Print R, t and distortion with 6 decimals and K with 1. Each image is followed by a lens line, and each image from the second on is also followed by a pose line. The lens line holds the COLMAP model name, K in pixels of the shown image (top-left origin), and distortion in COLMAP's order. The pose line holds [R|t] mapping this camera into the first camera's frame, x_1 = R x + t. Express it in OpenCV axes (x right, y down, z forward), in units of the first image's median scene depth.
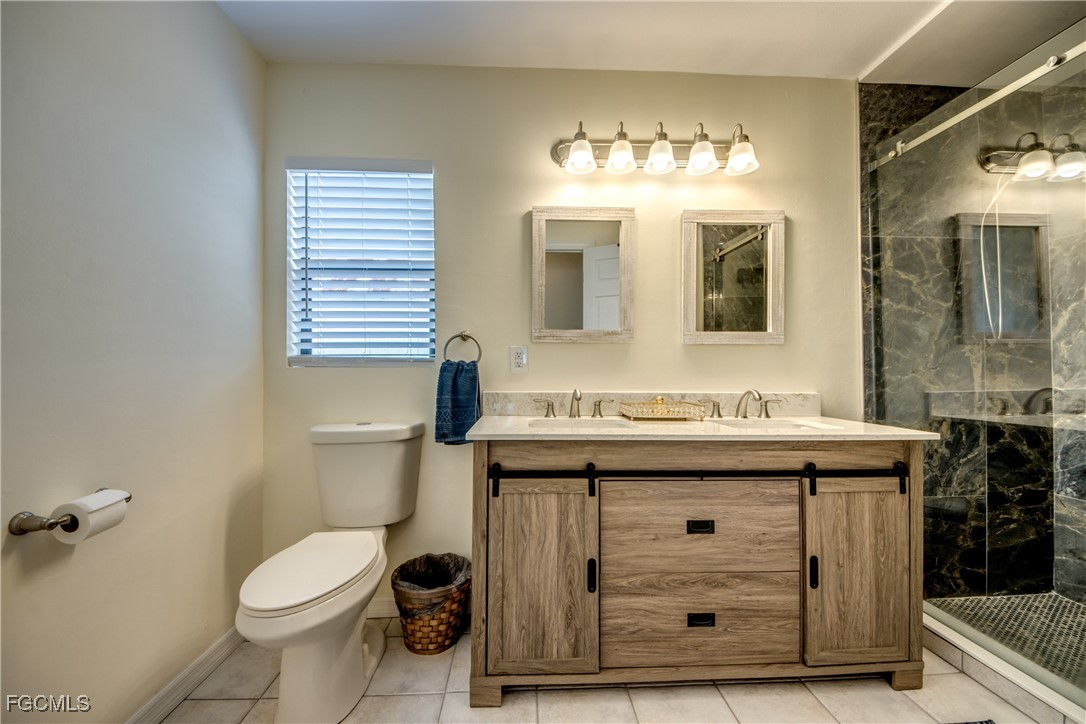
lens RADIAL K [[416.4, 0, 542.1], [0, 416.4, 361.1], [0, 0, 1]] dist [0.049934, -0.035917]
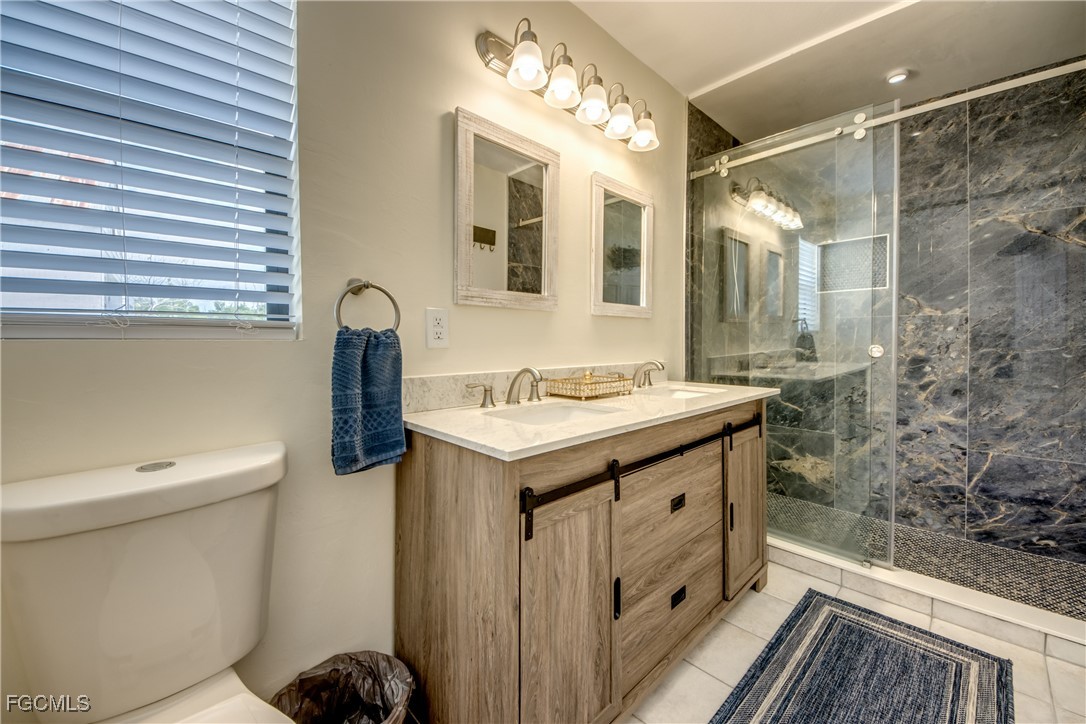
lens RADIAL K [[422.1, 0, 559.9], [0, 422.1, 344.3], [0, 0, 1]] dist [0.052877, -0.037098]
pose [[0.749550, -0.008442, 0.661893, -0.470821], [-0.013051, 0.999536, 0.027528, 0.001633], [-0.661819, -0.029271, 0.749092, 0.442822]]
